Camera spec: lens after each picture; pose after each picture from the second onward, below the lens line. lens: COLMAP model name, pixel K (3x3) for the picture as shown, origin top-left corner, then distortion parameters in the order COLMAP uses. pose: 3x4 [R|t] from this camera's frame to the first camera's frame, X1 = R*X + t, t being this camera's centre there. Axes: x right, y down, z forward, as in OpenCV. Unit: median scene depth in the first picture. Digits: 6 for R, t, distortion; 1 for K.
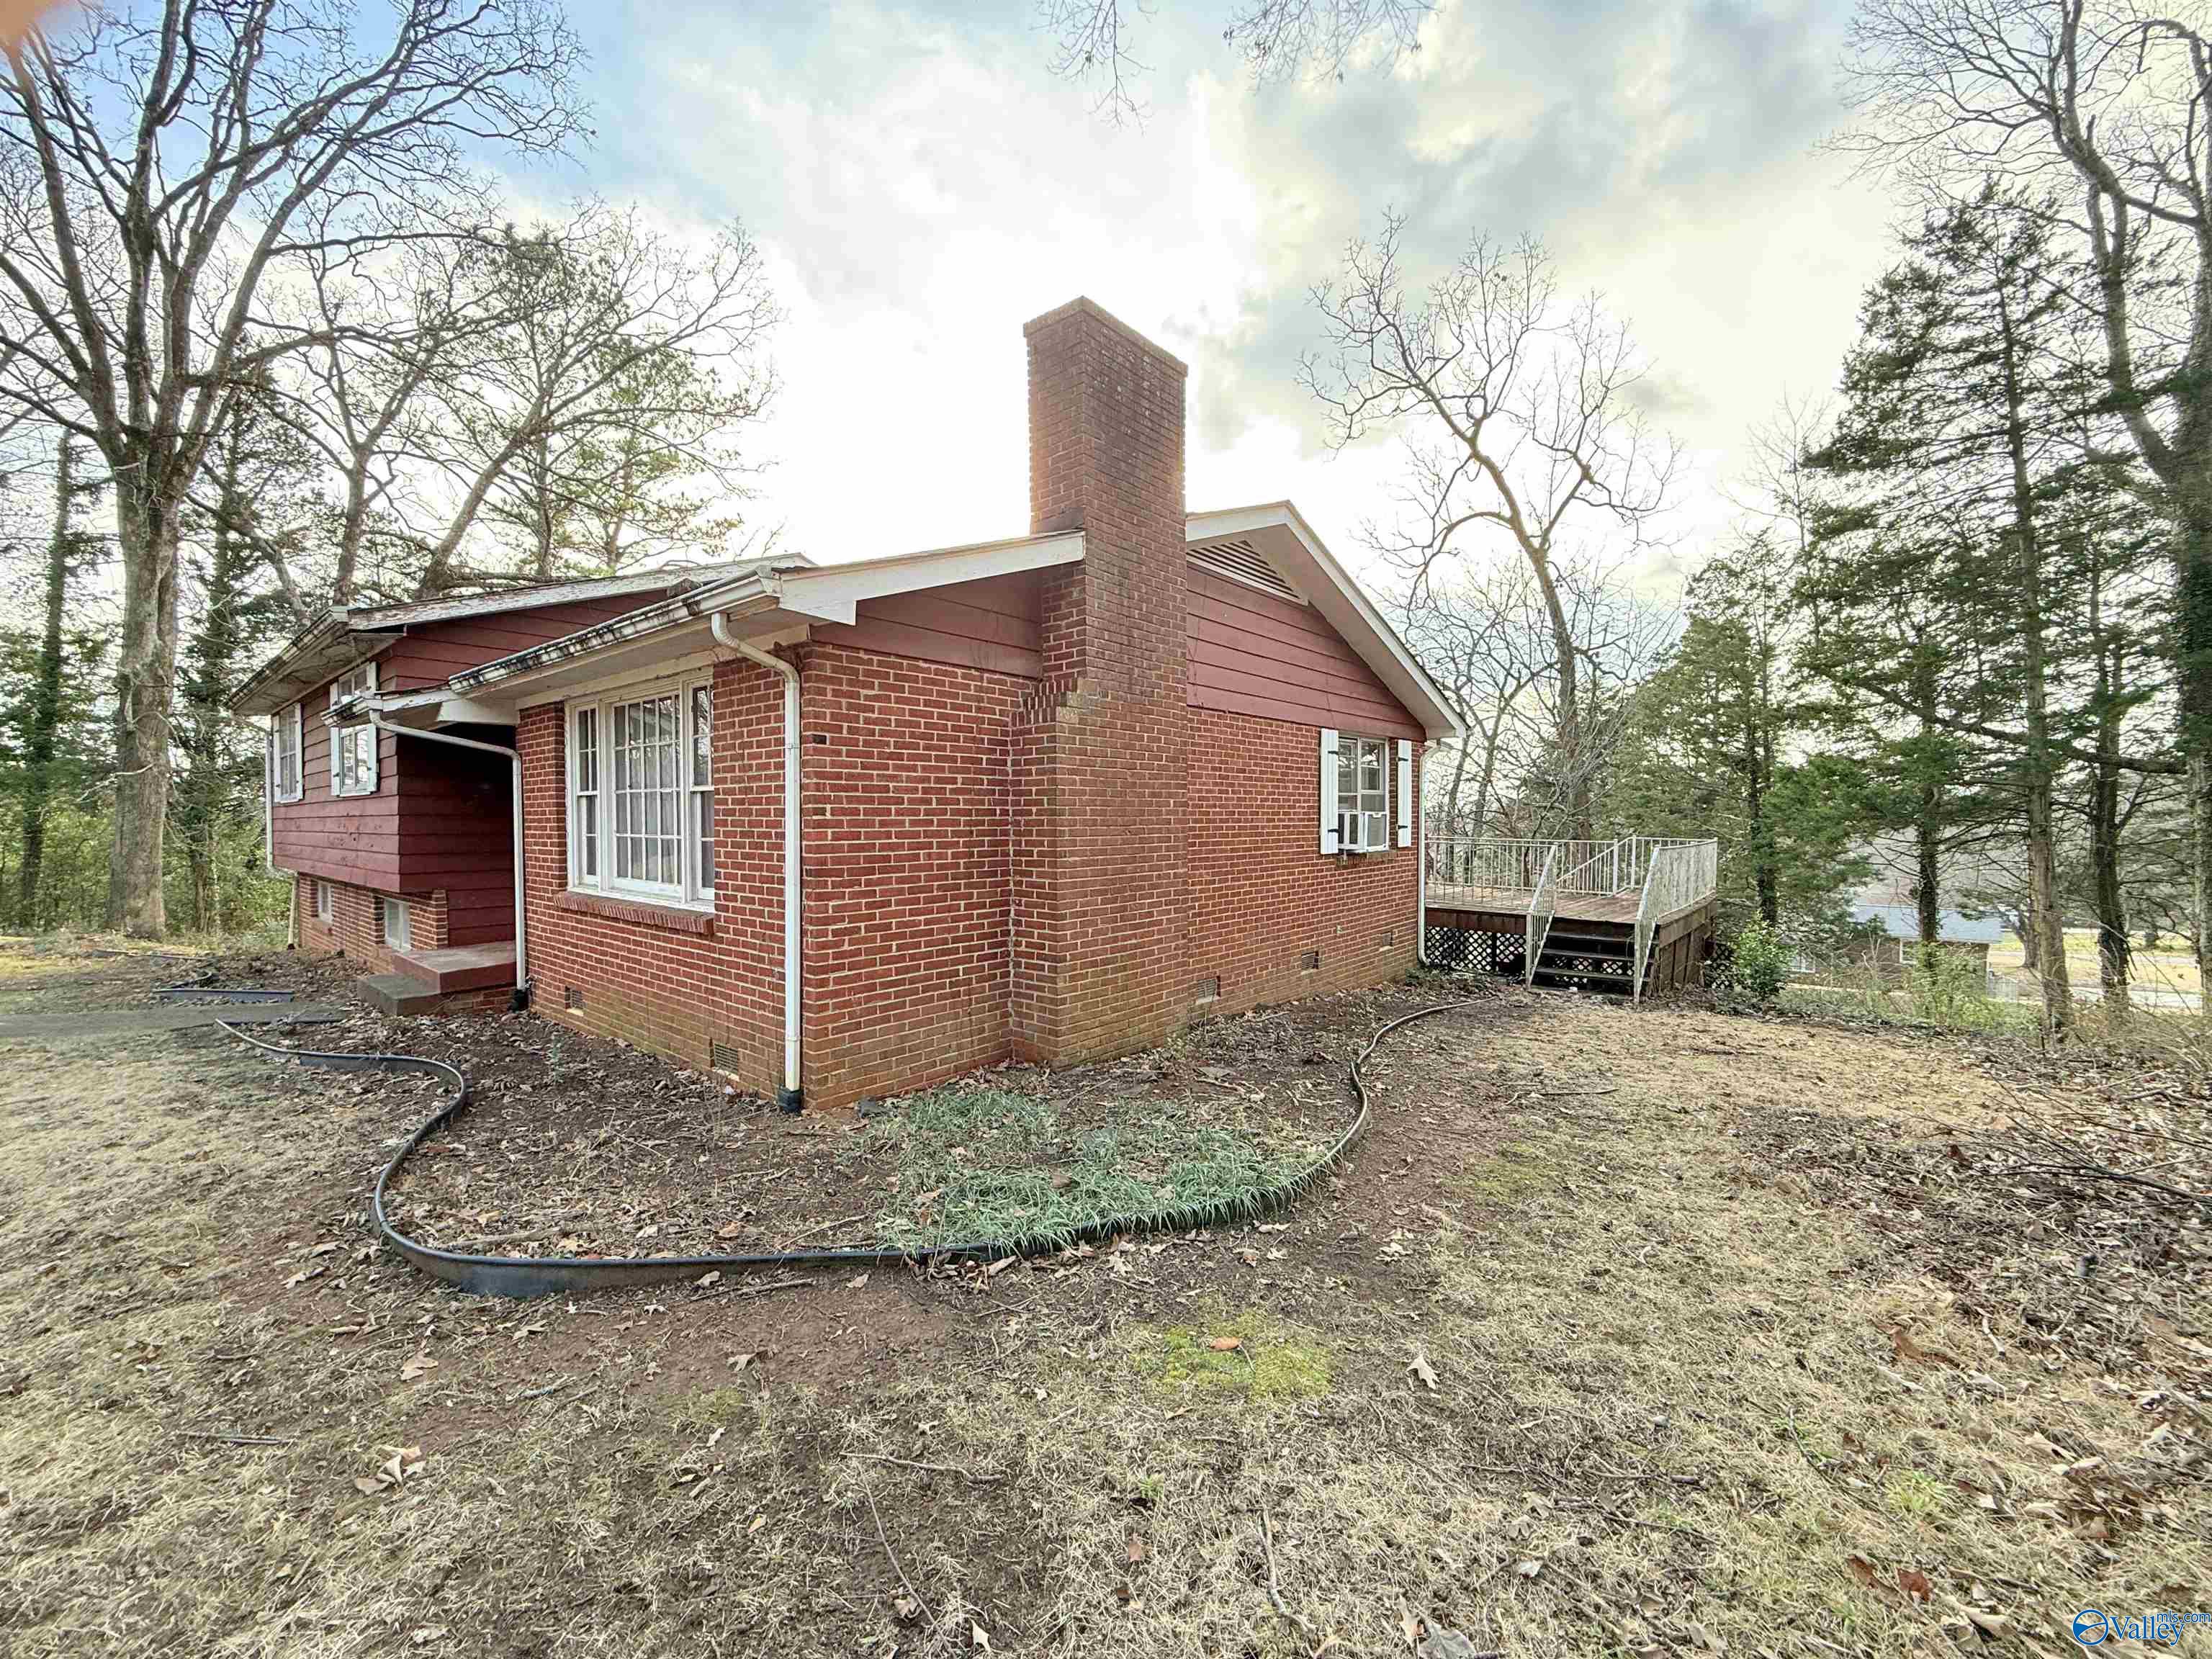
lens RADIAL K [[882.0, 0, 1118.2], [0, 882.0, 835.0], [0, 0, 1]] dist [-0.002636, 0.000698]
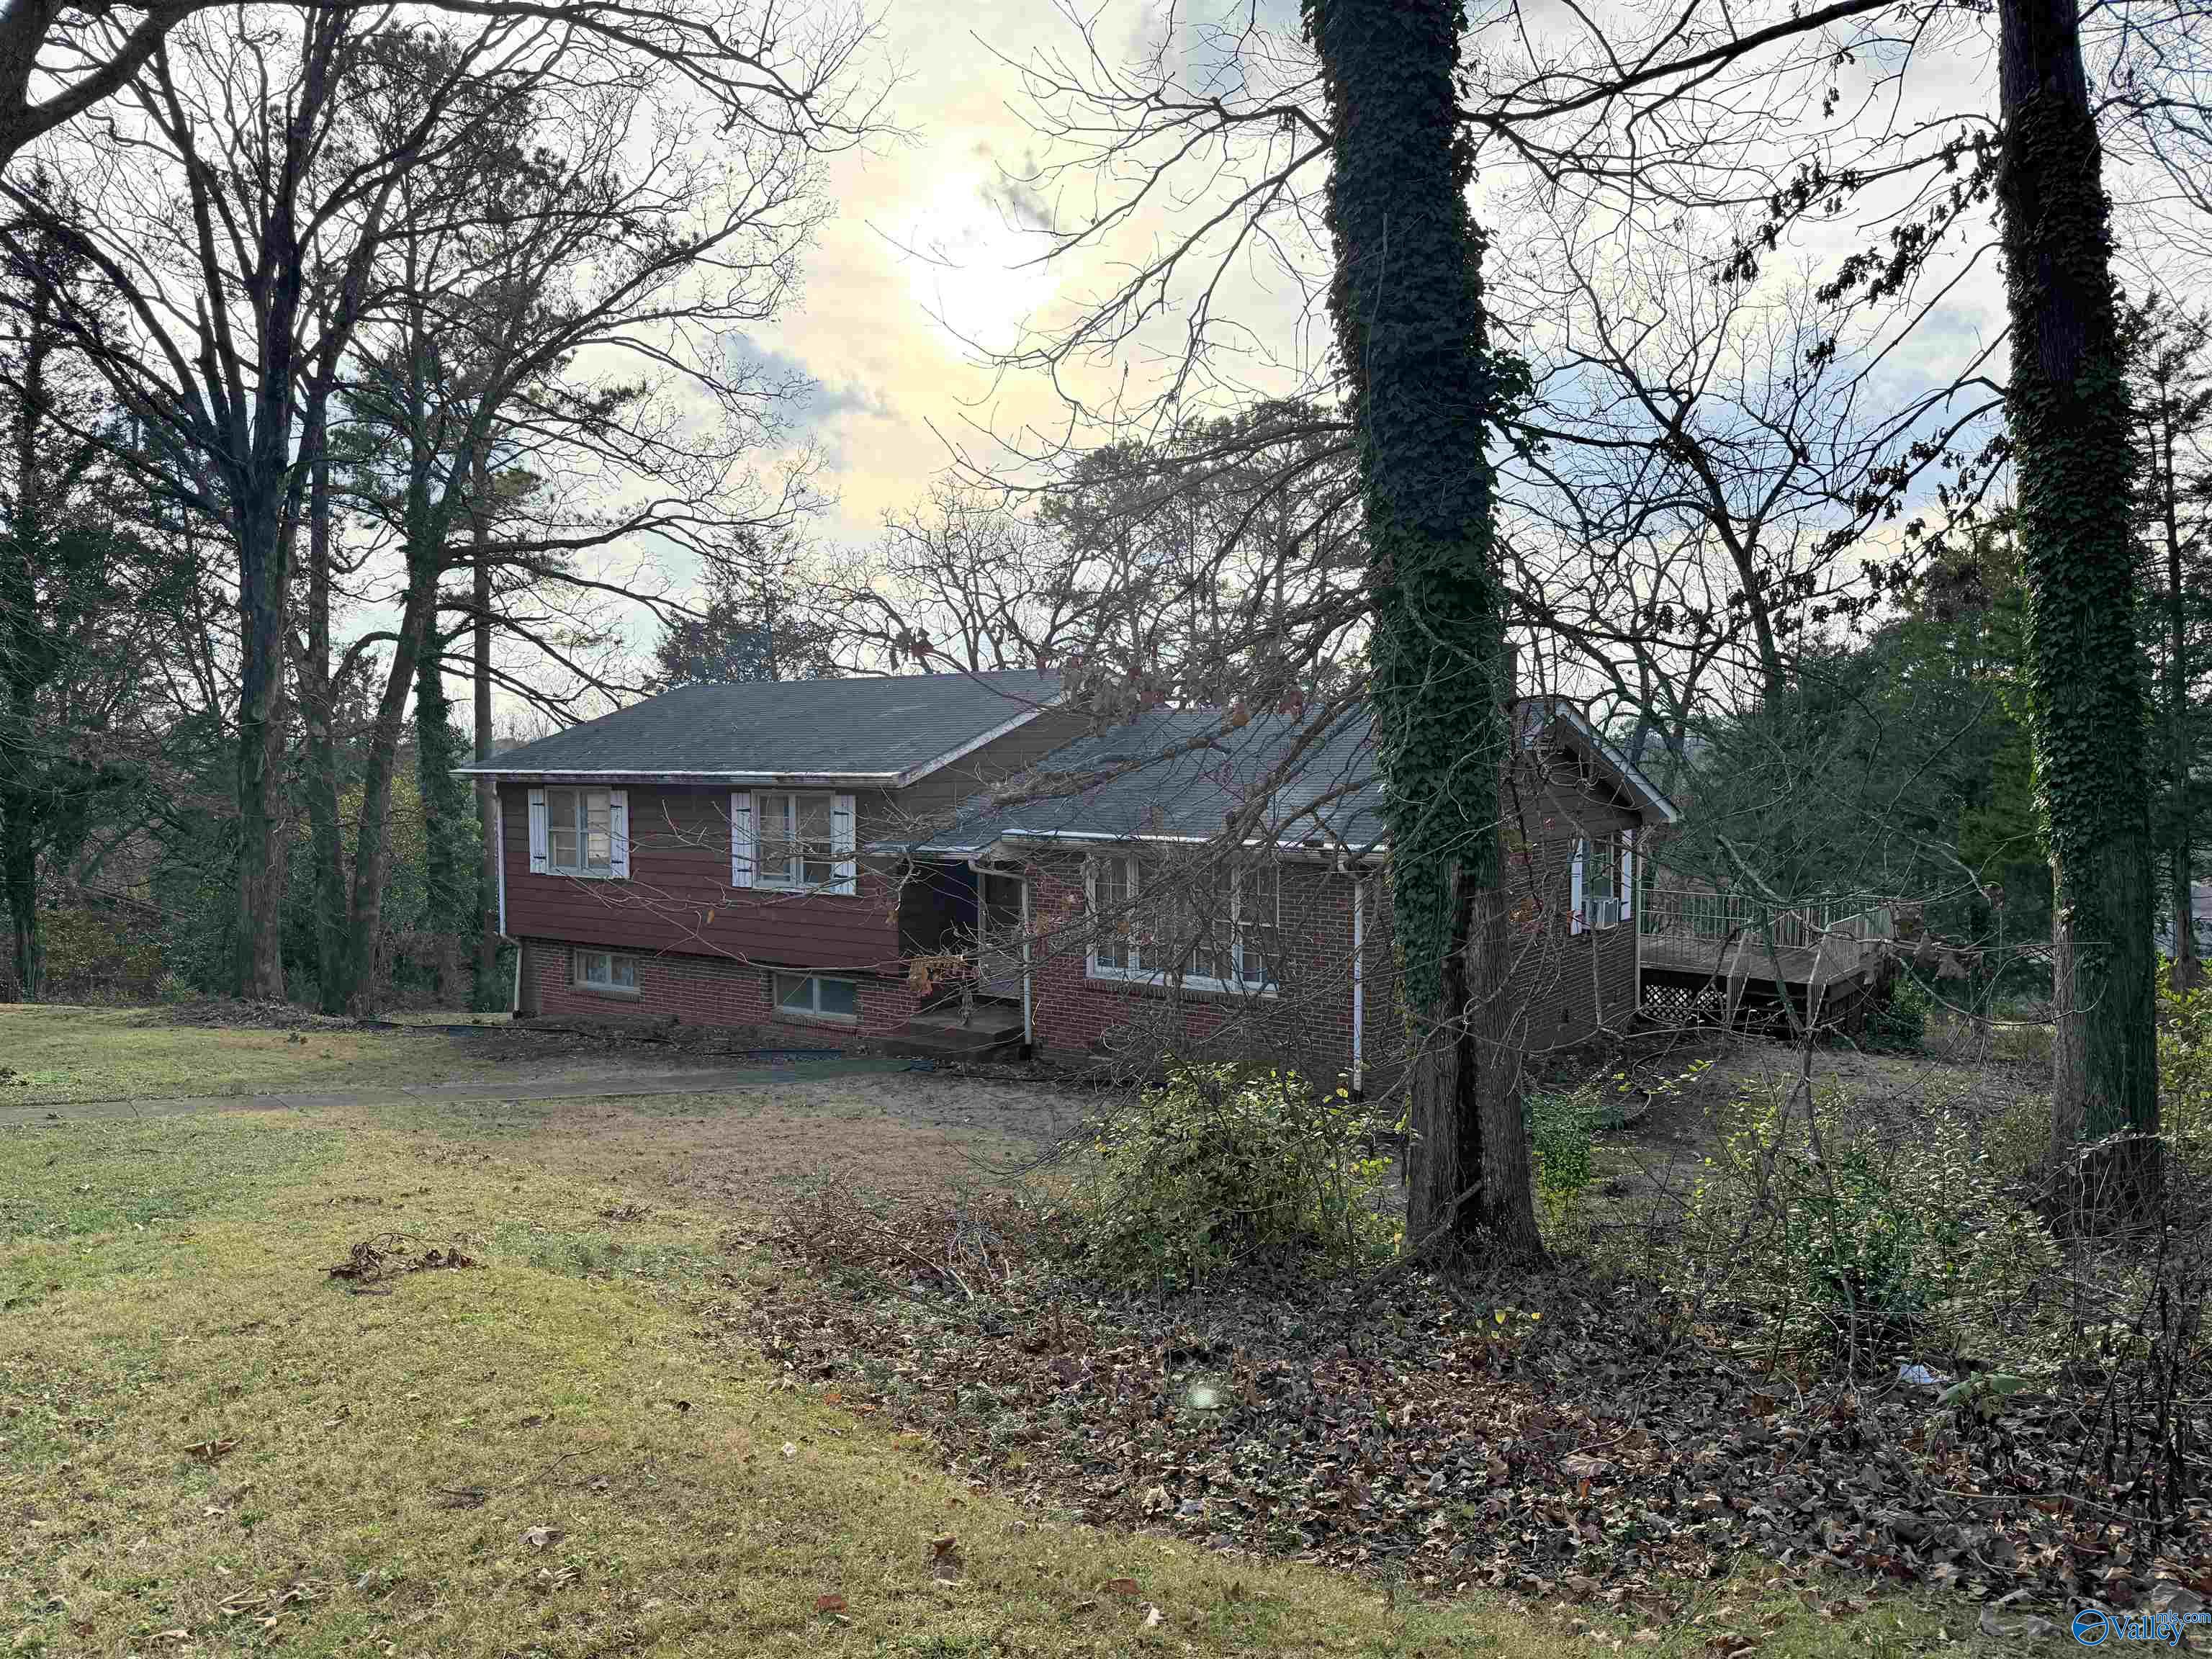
lens RADIAL K [[1557.9, 0, 1101.4], [0, 1557.9, 822.3], [0, 0, 1]] dist [0.006130, -0.003923]
pose [[0.998882, -0.004403, 0.047063, -0.384167], [0.002865, 0.999461, 0.032696, -0.149957], [-0.047181, -0.032525, 0.998357, -0.853021]]
